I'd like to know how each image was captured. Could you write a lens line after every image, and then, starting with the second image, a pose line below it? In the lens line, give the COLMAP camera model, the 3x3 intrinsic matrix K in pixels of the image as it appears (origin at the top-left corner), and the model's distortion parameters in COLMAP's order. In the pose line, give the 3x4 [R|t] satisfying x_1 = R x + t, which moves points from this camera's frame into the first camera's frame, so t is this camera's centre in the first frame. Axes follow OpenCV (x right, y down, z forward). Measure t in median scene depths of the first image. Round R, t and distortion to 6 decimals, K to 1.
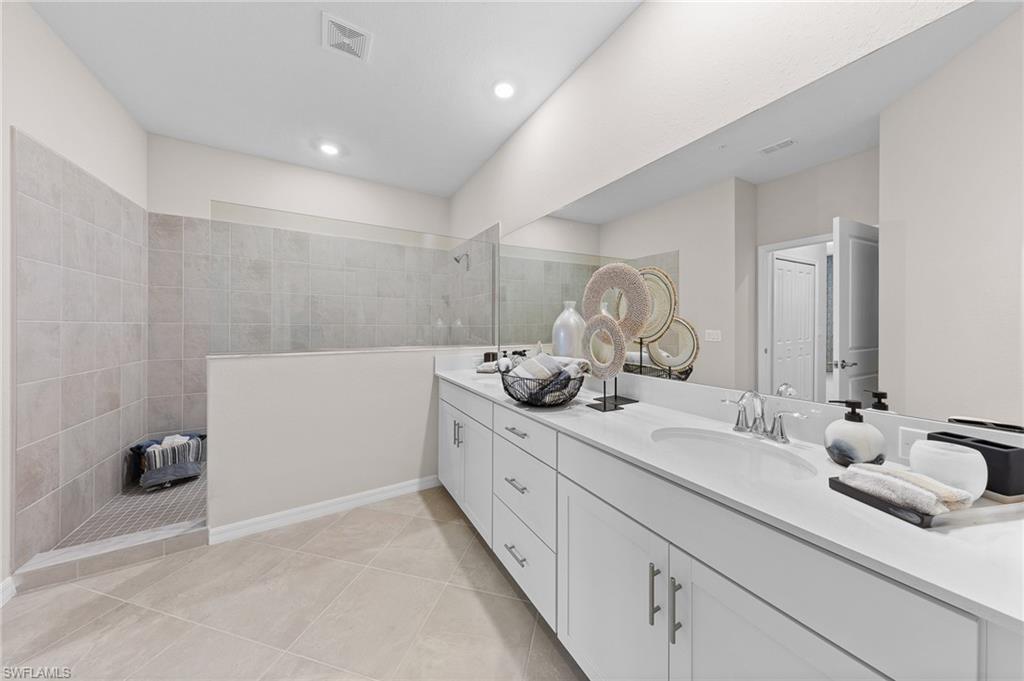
lens RADIAL K [[327.8, 0, 510.6], [0, 327.8, 326.0], [0, 0, 1]] dist [0.002351, 0.000025]
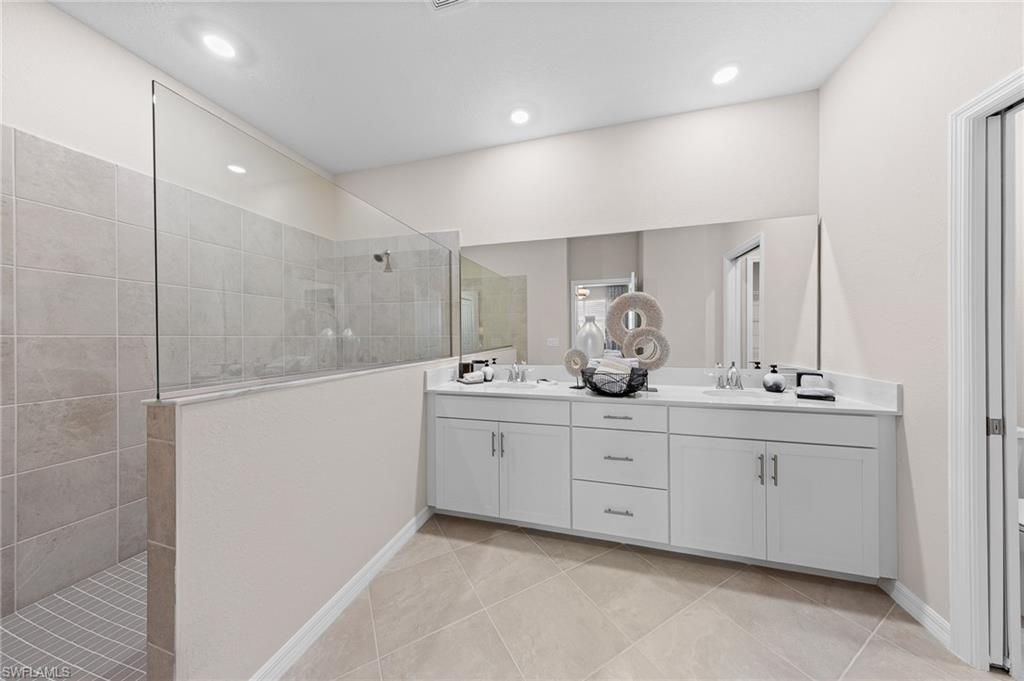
lens RADIAL K [[327.8, 0, 512.2], [0, 327.8, 335.0], [0, 0, 1]] dist [0.002351, 0.000025]
pose [[0.711247, -0.006170, 0.702915, -0.725376], [0.008138, 0.999967, 0.000543, -0.001994], [-0.702895, 0.005334, 0.711274, 0.230353]]
